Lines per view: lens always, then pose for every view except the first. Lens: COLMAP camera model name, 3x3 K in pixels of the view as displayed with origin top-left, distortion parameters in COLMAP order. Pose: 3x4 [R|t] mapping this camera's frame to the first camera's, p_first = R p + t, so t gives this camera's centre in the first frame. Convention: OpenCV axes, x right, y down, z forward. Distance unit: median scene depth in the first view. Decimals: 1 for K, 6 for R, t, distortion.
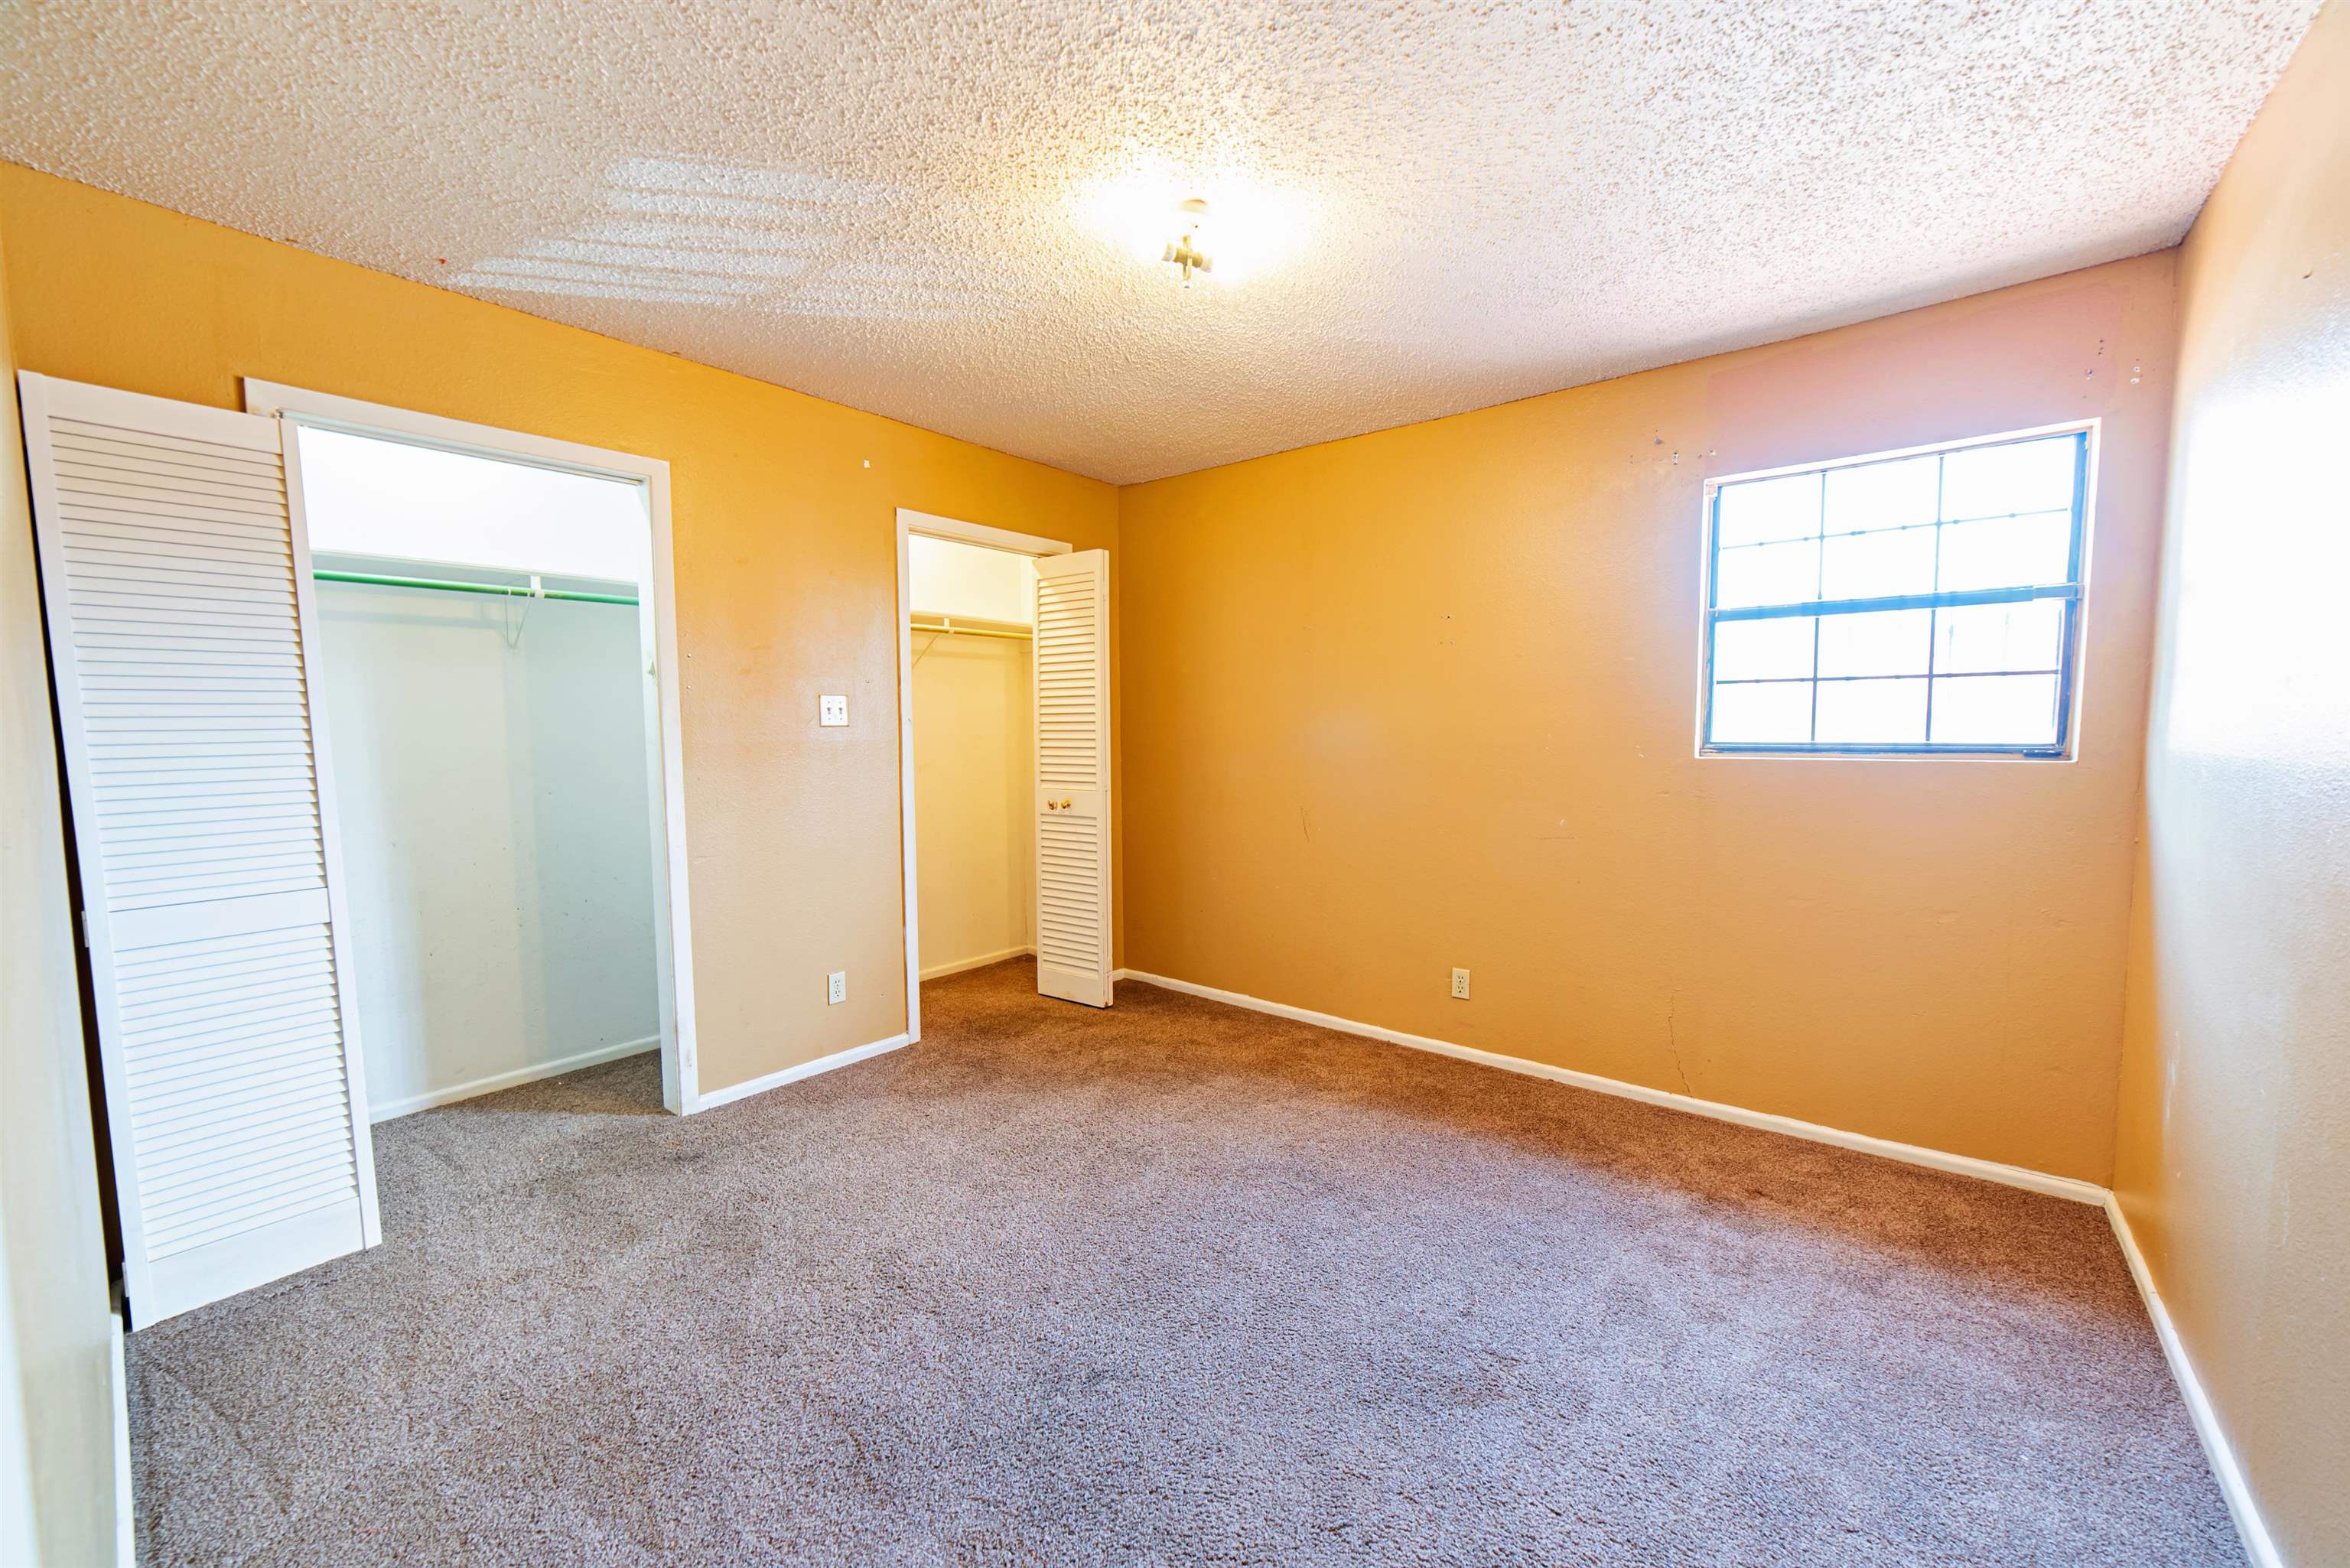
lens RADIAL K [[904.5, 0, 1174.5], [0, 904.5, 786.4], [0, 0, 1]] dist [-0.022143, 0.008329]
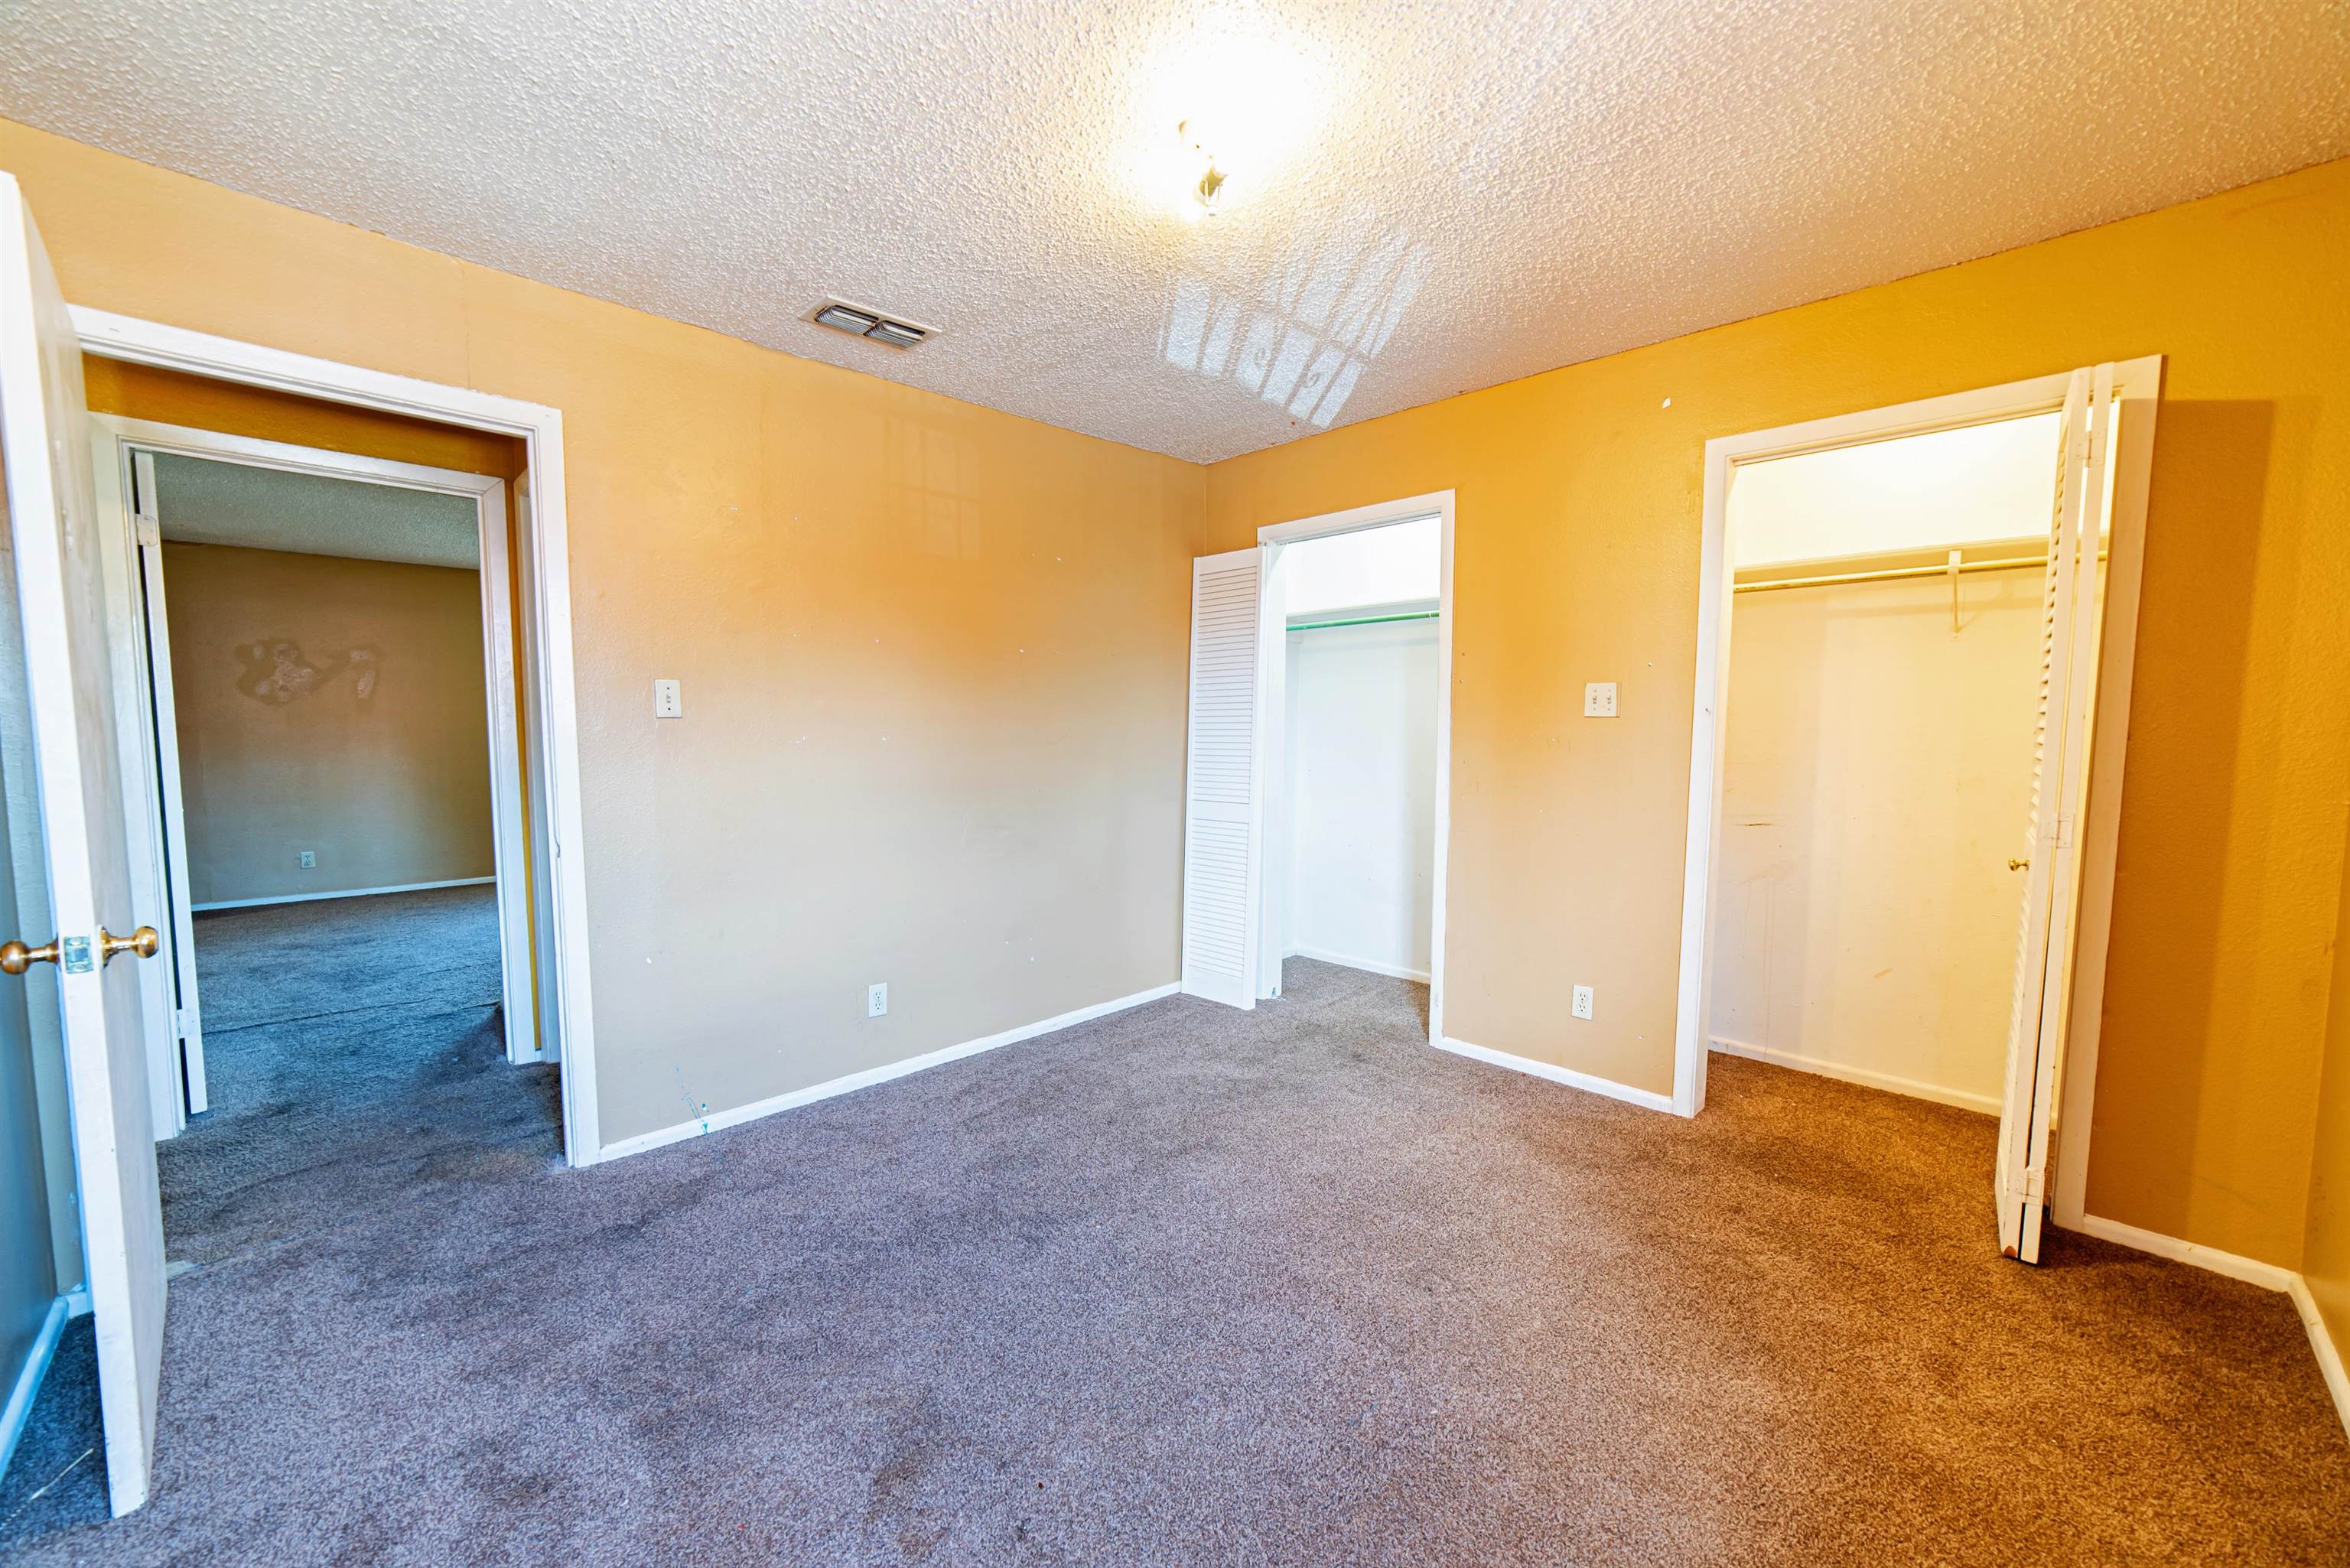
lens RADIAL K [[904.5, 0, 1174.5], [0, 904.5, 786.4], [0, 0, 1]] dist [-0.022143, 0.008329]
pose [[-0.104076, 0.079339, -0.991400, 0.618170], [-0.068961, 0.993838, 0.086773, -0.050606], [0.992176, 0.077399, -0.097963, 0.727050]]
